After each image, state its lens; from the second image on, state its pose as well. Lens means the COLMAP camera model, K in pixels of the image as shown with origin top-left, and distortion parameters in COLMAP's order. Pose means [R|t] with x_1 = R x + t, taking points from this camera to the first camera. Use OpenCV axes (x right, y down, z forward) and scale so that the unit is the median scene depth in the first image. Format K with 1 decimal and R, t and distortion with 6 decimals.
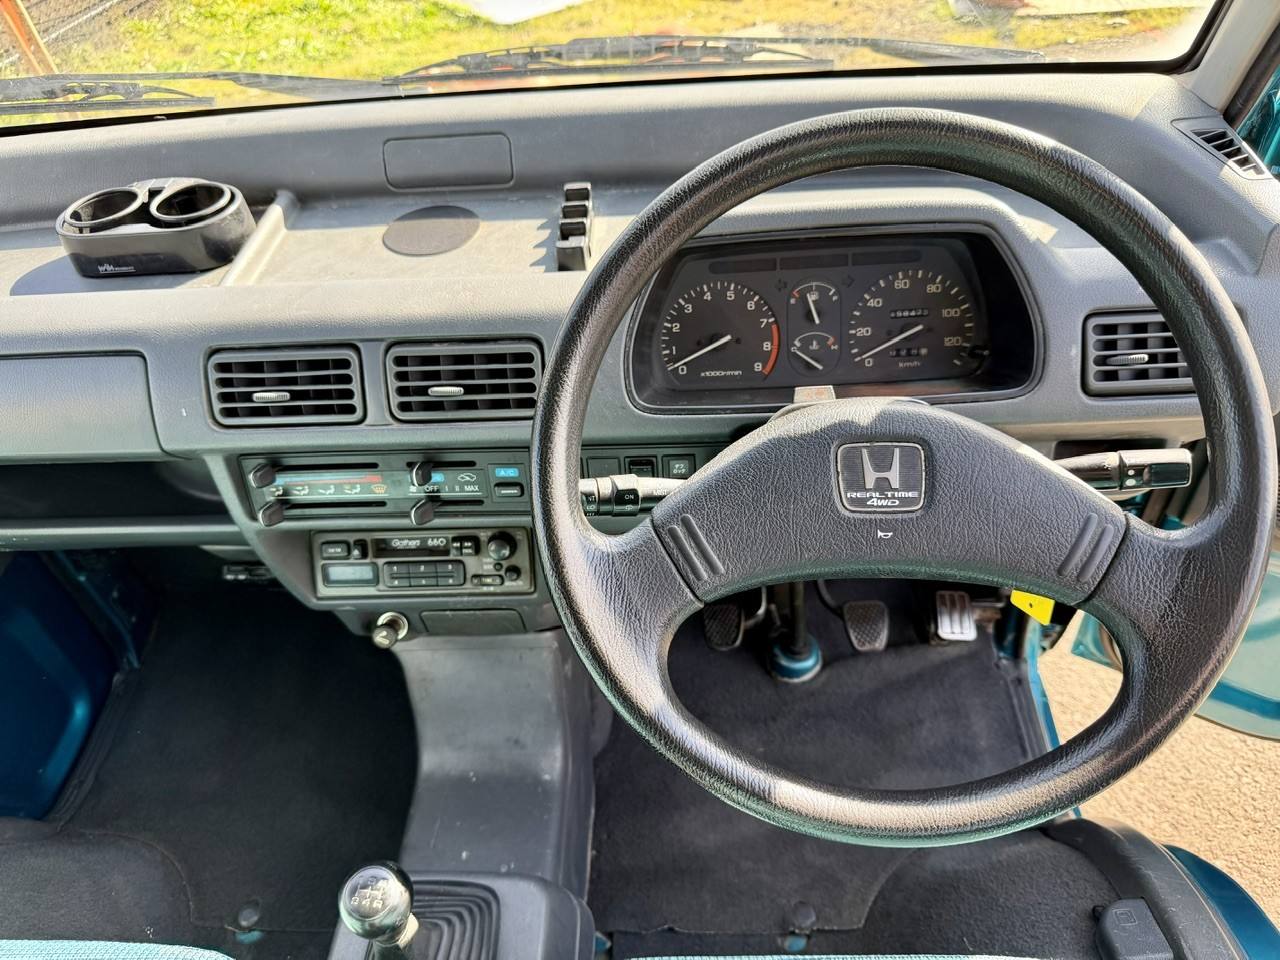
lens RADIAL K [[908.2, 0, 637.8], [0, 908.2, 494.0], [0, 0, 1]] dist [0.046992, -0.078545]
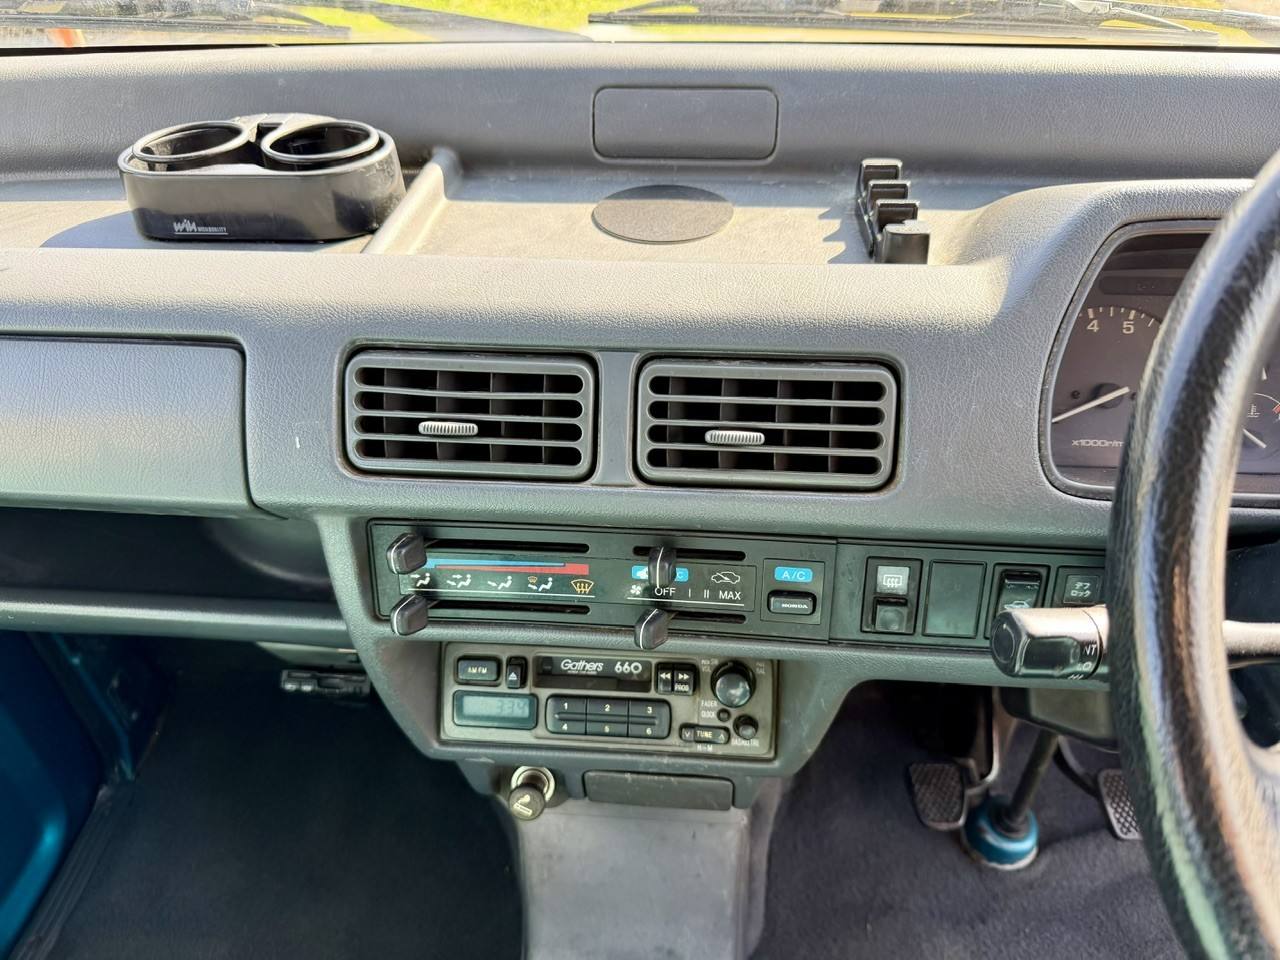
lens RADIAL K [[903.1, 0, 640.0], [0, 903.1, 480.0], [0, 0, 1]] dist [0.044570, -0.062863]
pose [[0.997516, 0.070326, 0.004068, -0.237626], [-0.069482, 0.991769, -0.107543, -0.013478], [-0.011597, 0.106994, 0.994192, 0.349342]]
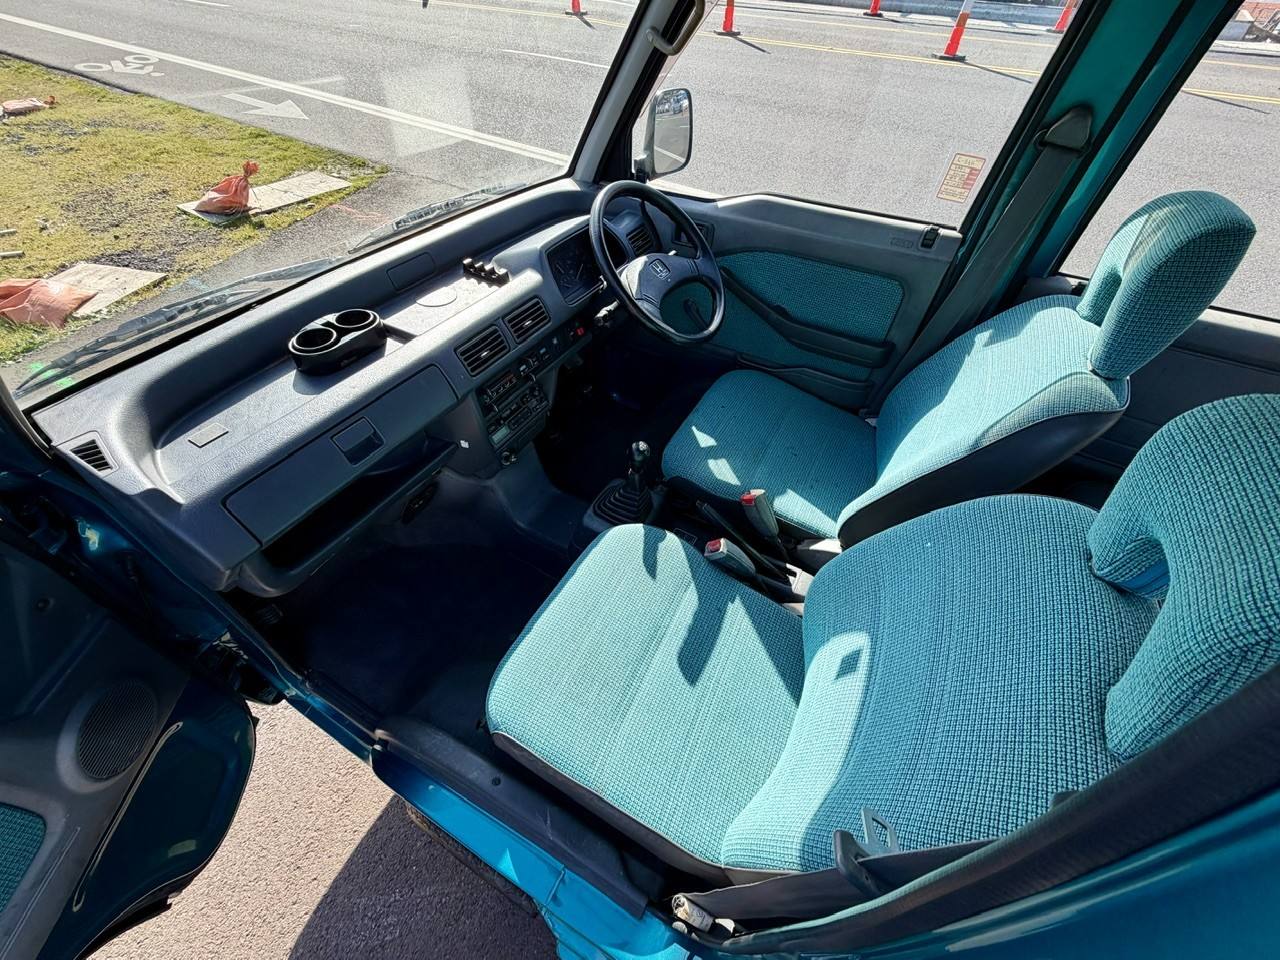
lens RADIAL K [[509.6, 0, 642.2], [0, 509.6, 483.2], [0, 0, 1]] dist [-0.001800, 0.000496]
pose [[0.427435, -0.586518, 0.687965, -1.235399], [0.570010, 0.765507, 0.298477, -0.004059], [-0.701704, 0.264567, 0.661526, -0.135075]]
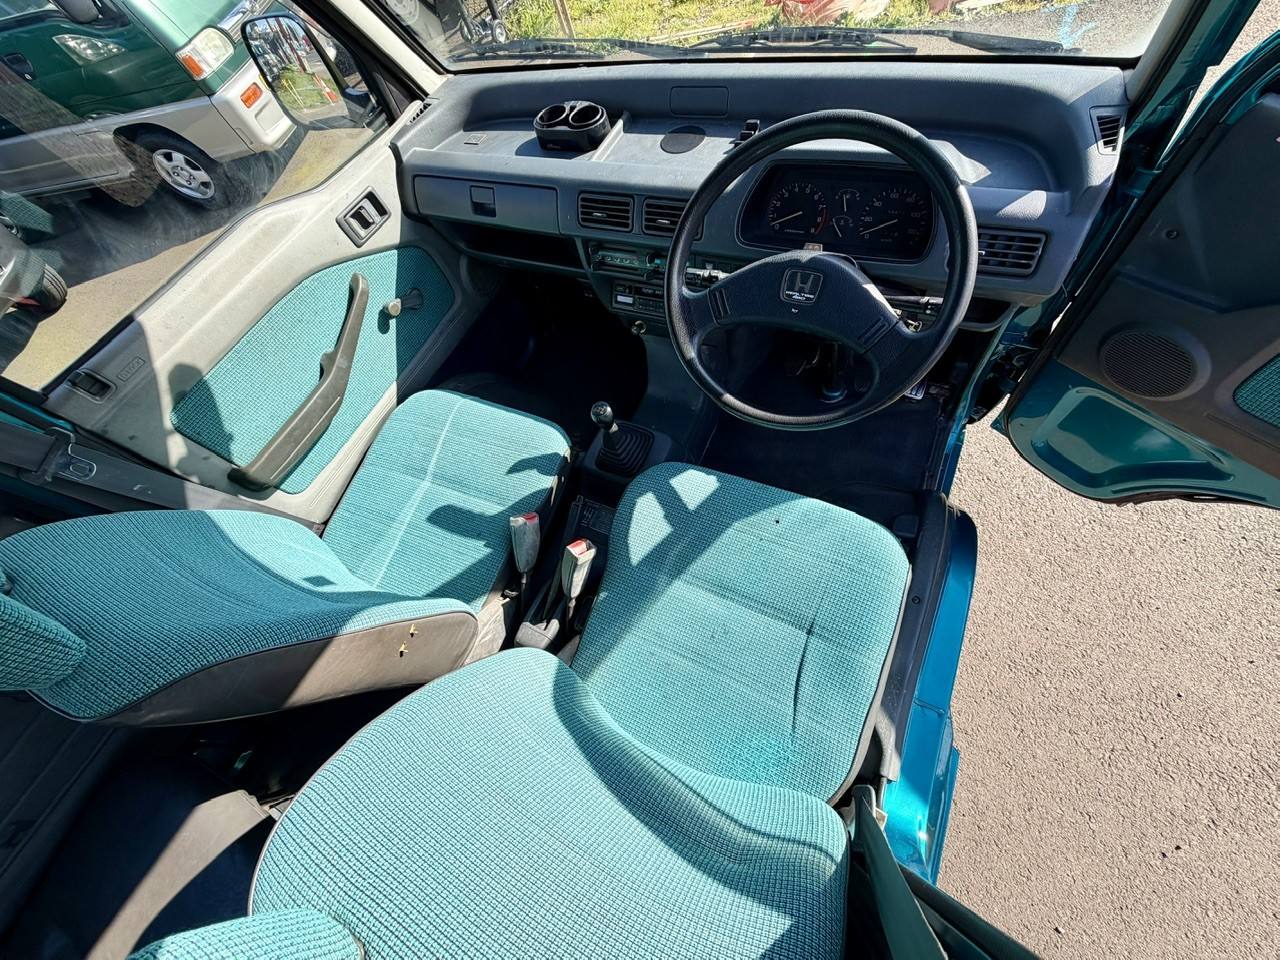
lens RADIAL K [[509.6, 0, 642.2], [0, 509.6, 483.2], [0, 0, 1]] dist [-0.001800, 0.000496]
pose [[0.911626, 0.288662, -0.292597, 0.282348], [-0.167601, 0.911073, 0.376638, 0.014111], [0.375298, -0.294314, 0.878937, -0.341359]]
